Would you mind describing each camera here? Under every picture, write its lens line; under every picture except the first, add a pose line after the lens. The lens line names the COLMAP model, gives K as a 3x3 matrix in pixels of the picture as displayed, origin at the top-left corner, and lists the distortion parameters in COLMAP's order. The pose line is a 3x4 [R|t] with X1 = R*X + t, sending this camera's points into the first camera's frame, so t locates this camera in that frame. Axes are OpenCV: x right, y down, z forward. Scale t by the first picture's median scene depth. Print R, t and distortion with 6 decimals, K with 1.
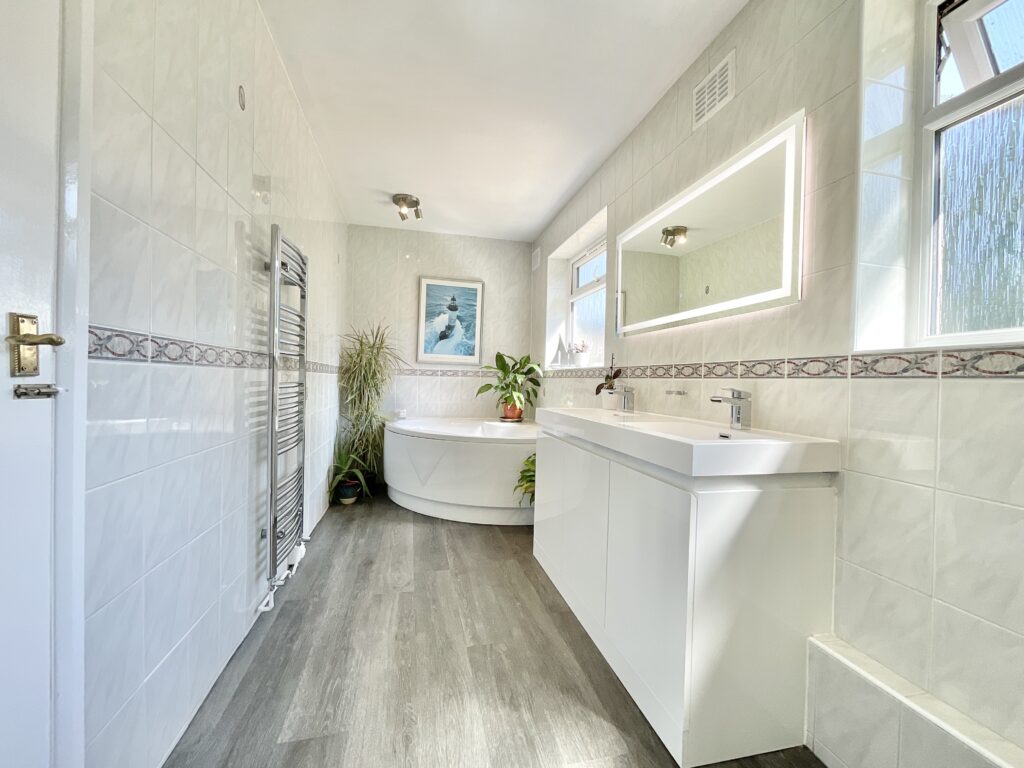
lens RADIAL K [[418.3, 0, 512.0], [0, 418.3, 384.0], [0, 0, 1]] dist [-0.001039, 0.000201]
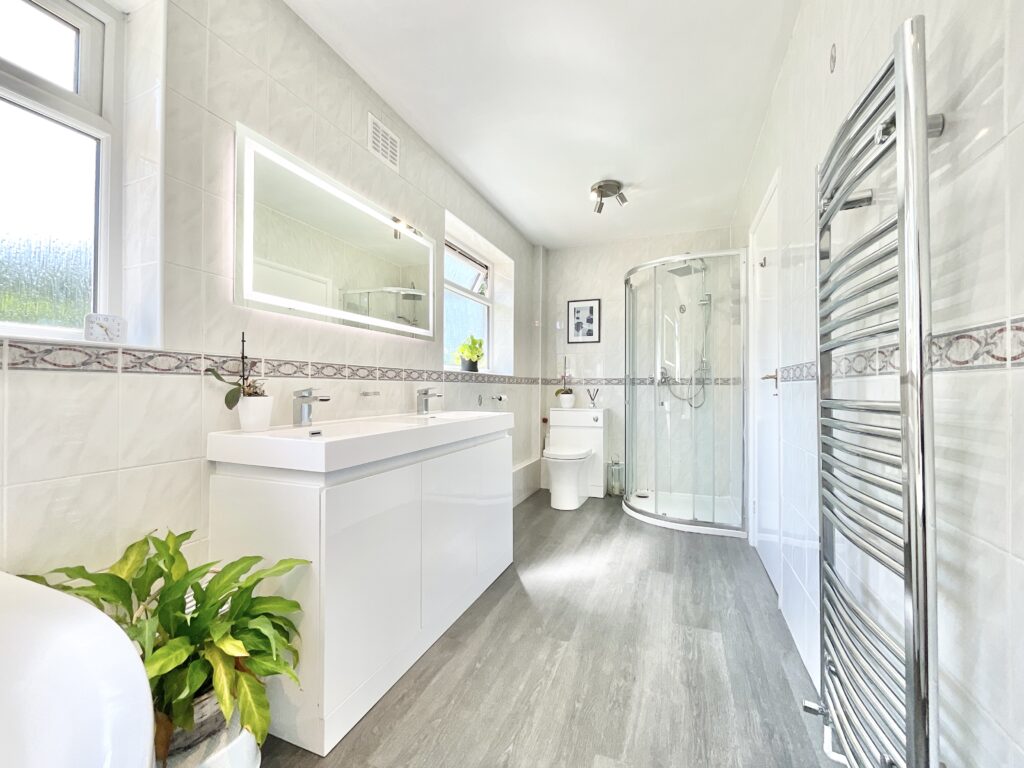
lens RADIAL K [[418.3, 0, 512.0], [0, 418.3, 384.0], [0, 0, 1]] dist [-0.001039, 0.000201]
pose [[-0.816115, -0.018861, 0.577582, -0.525747], [-0.017644, 0.999815, 0.007717, -0.018232], [-0.577620, -0.003893, -0.816296, 1.744986]]
